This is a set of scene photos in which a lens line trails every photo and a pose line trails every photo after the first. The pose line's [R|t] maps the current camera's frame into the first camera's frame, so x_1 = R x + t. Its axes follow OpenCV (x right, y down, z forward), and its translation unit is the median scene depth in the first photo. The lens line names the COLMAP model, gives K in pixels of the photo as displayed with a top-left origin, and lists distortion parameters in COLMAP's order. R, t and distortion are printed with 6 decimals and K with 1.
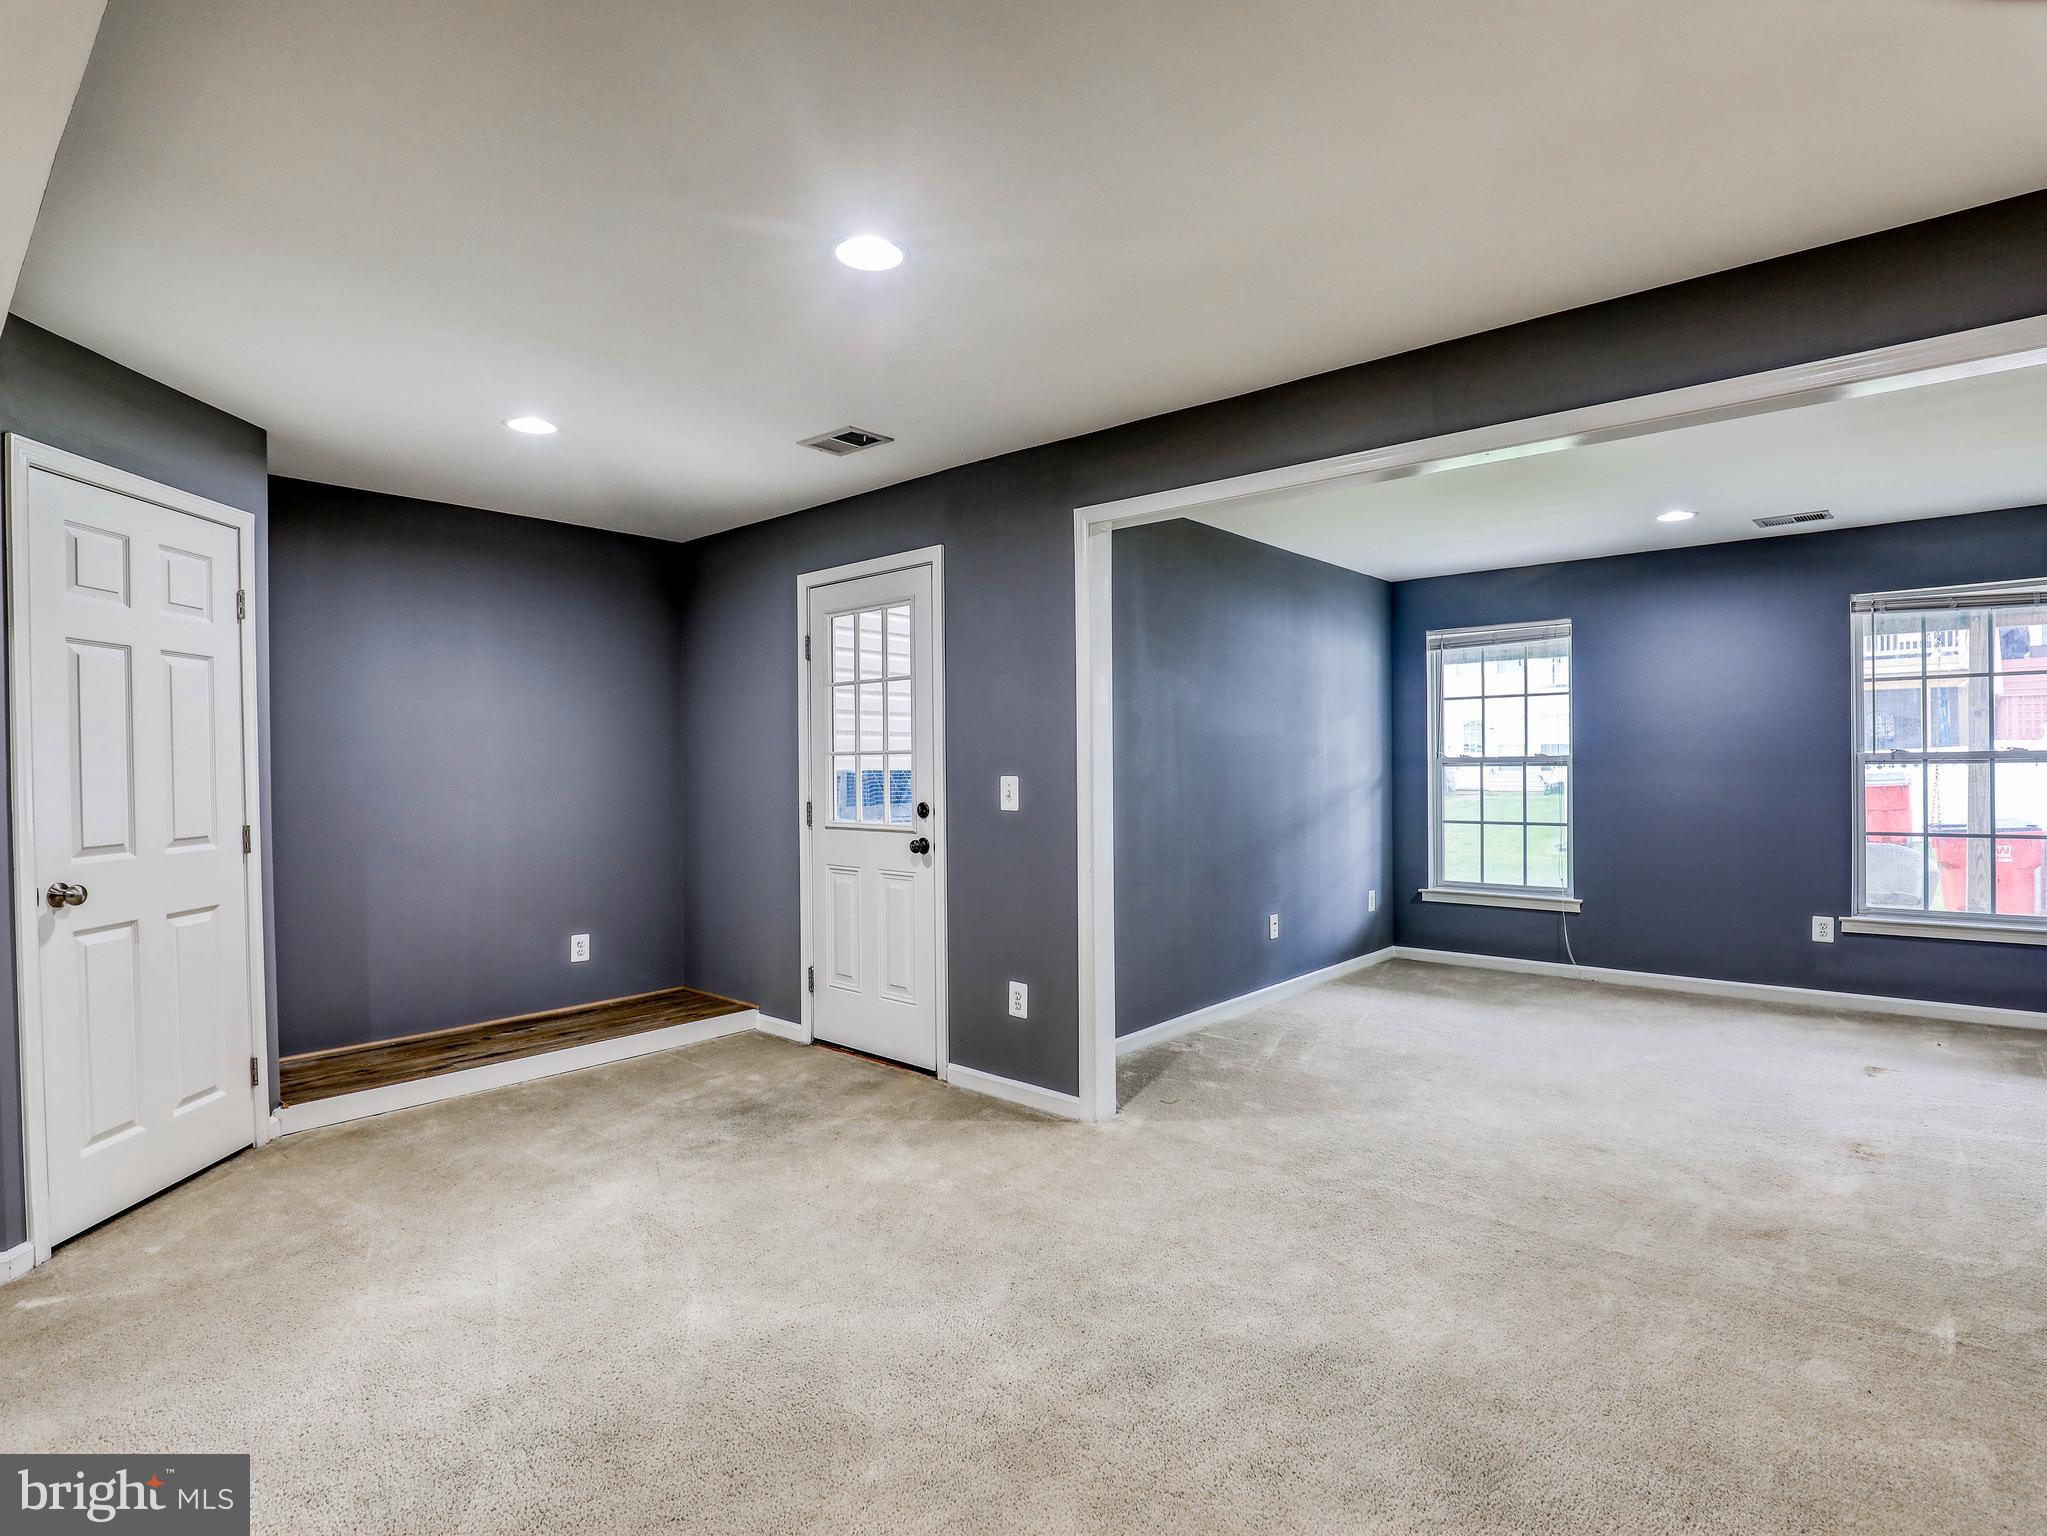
lens RADIAL K [[1077.8, 0, 1036.0], [0, 1077.8, 771.4], [0, 0, 1]] dist [-0.027306, 0.002146]
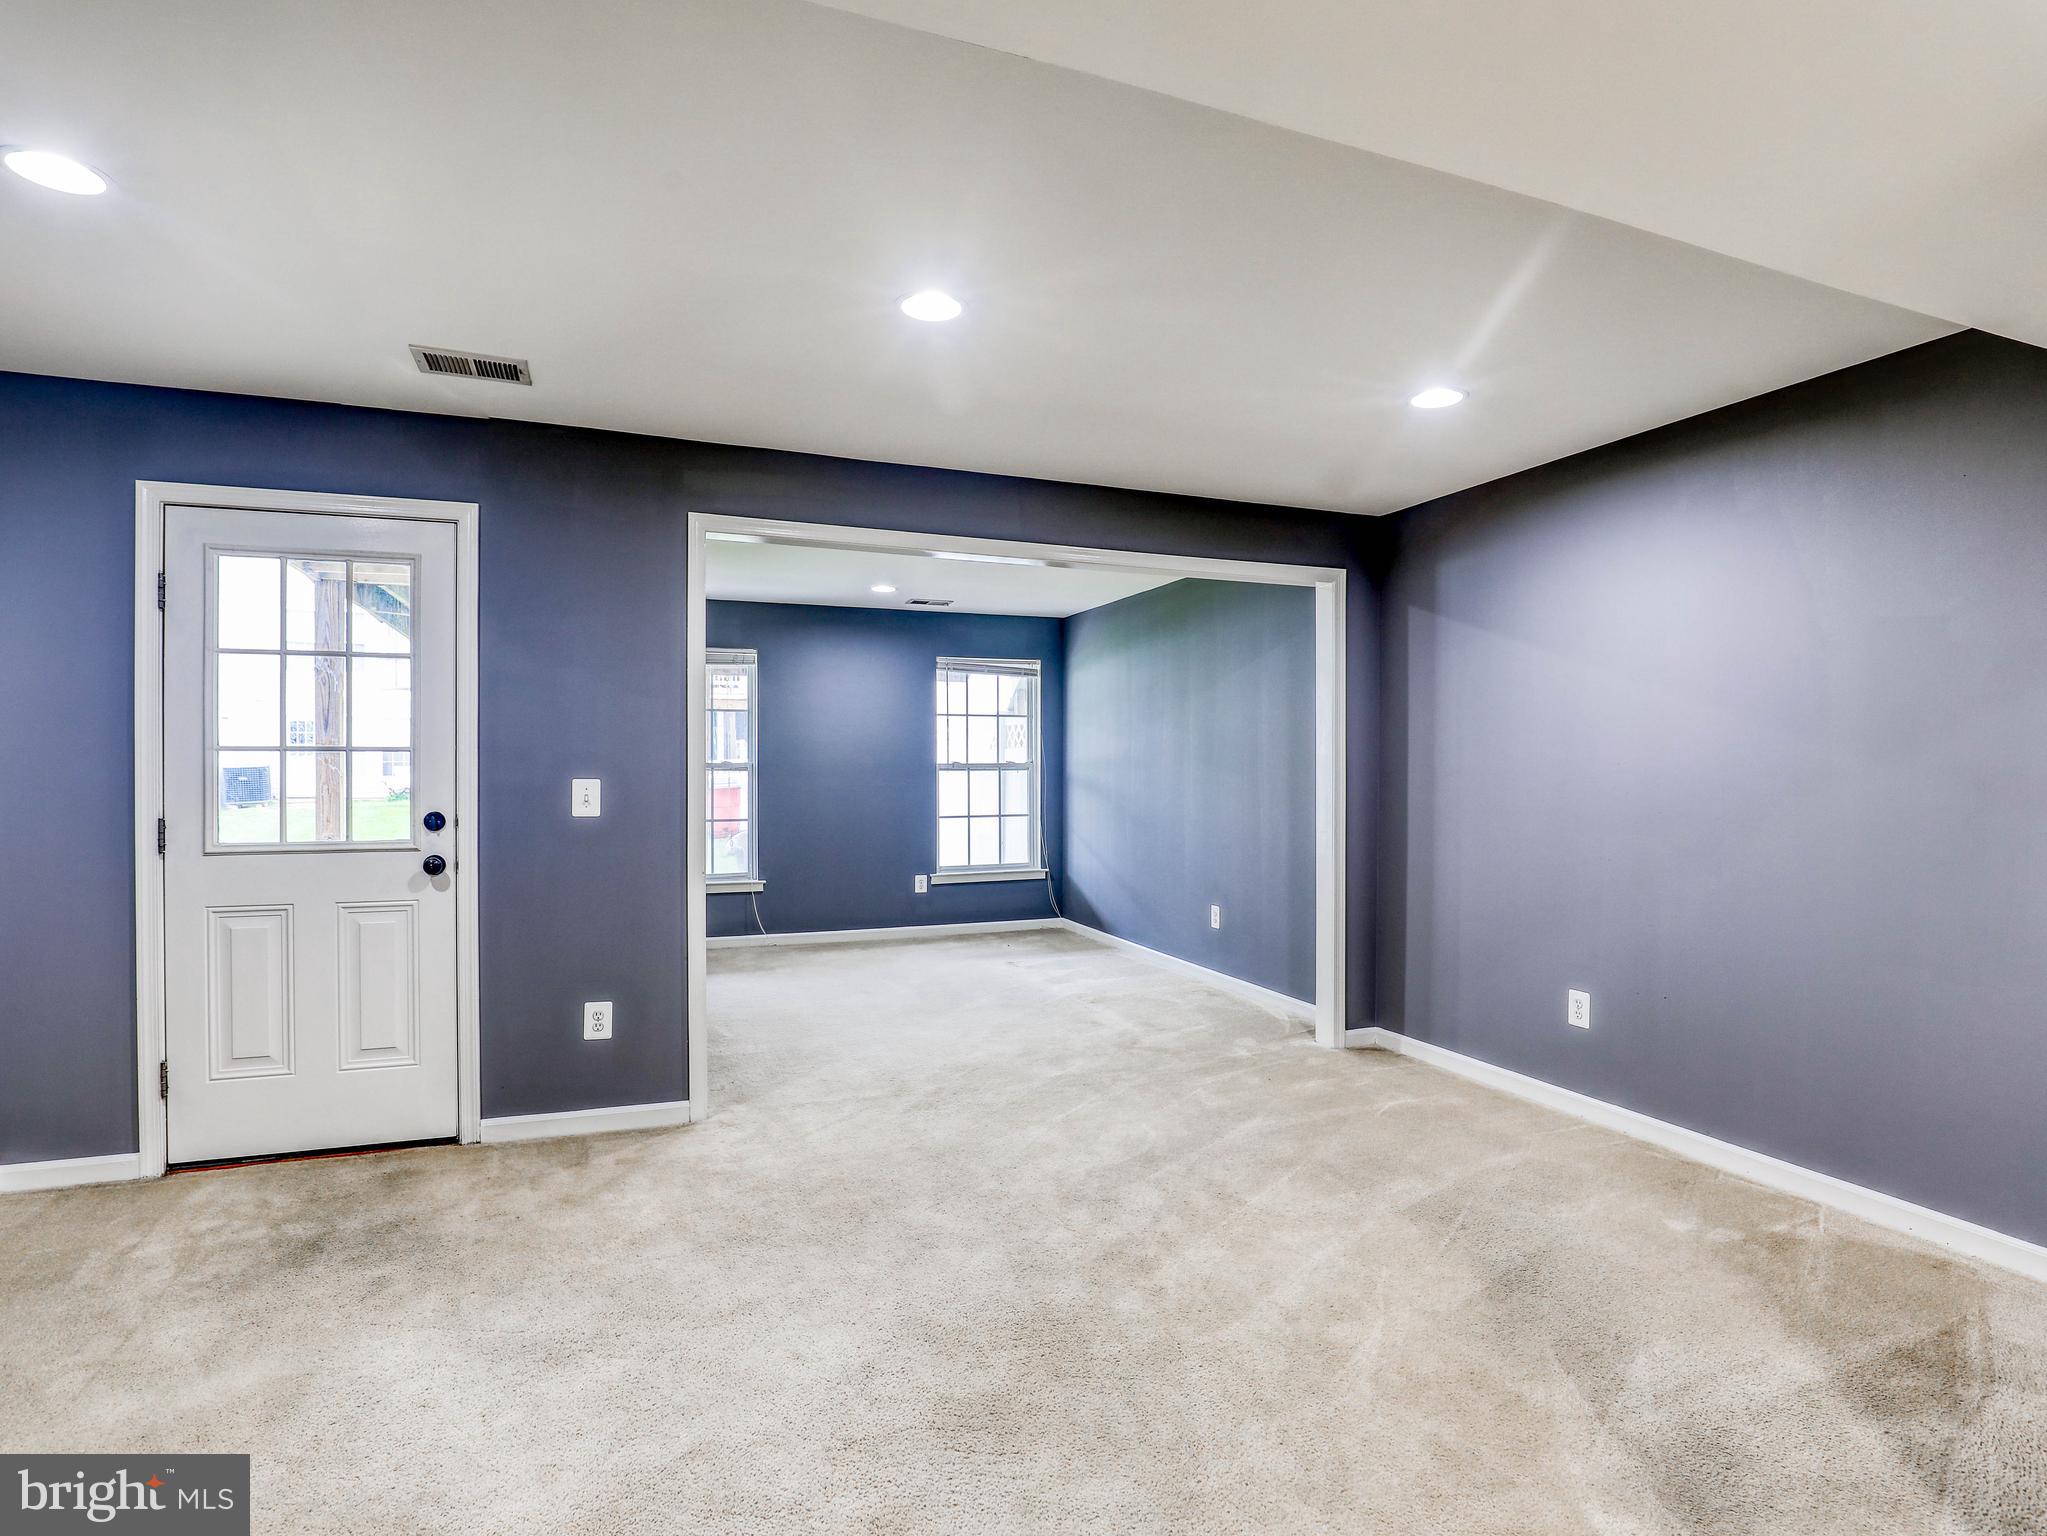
lens RADIAL K [[1077.8, 0, 1036.0], [0, 1077.8, 771.4], [0, 0, 1]] dist [-0.027306, 0.002146]
pose [[0.453522, 0.004435, 0.891234, -0.619861], [0.001032, 0.999984, -0.005502, 0.003060], [-0.891244, 0.003415, 0.453511, 0.228316]]
